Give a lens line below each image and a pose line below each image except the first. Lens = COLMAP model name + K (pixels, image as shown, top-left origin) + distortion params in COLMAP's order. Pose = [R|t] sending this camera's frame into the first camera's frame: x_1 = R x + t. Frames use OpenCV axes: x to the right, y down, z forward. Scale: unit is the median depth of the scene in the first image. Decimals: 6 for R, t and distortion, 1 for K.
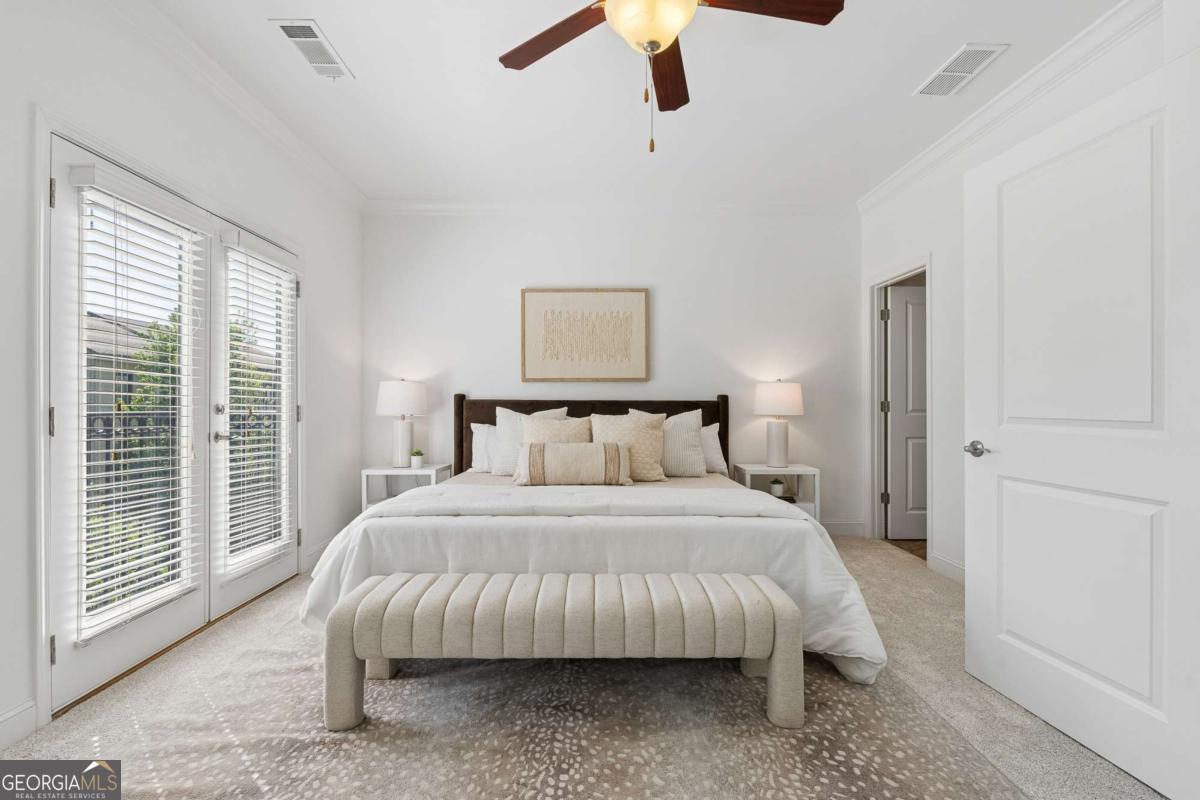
lens RADIAL K [[525.3, 0, 600.5], [0, 525.3, 401.9], [0, 0, 1]] dist [-0.007878, 0.000956]
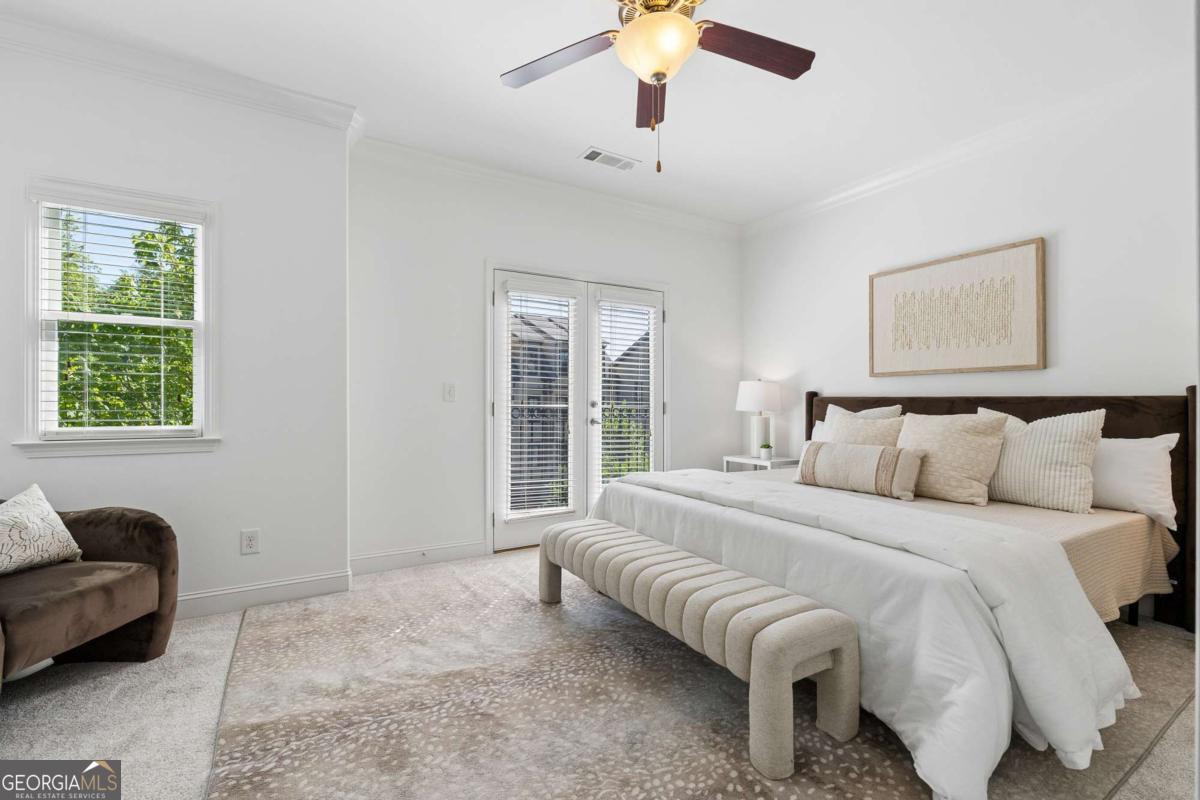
lens RADIAL K [[525.3, 0, 600.0], [0, 525.3, 401.9], [0, 0, 1]] dist [-0.007878, 0.000956]
pose [[0.497515, 0.000559, -0.867455, 0.528601], [0.002044, 0.999996, 0.001816, 0.002939], [0.867453, -0.002676, 0.497512, 0.180867]]
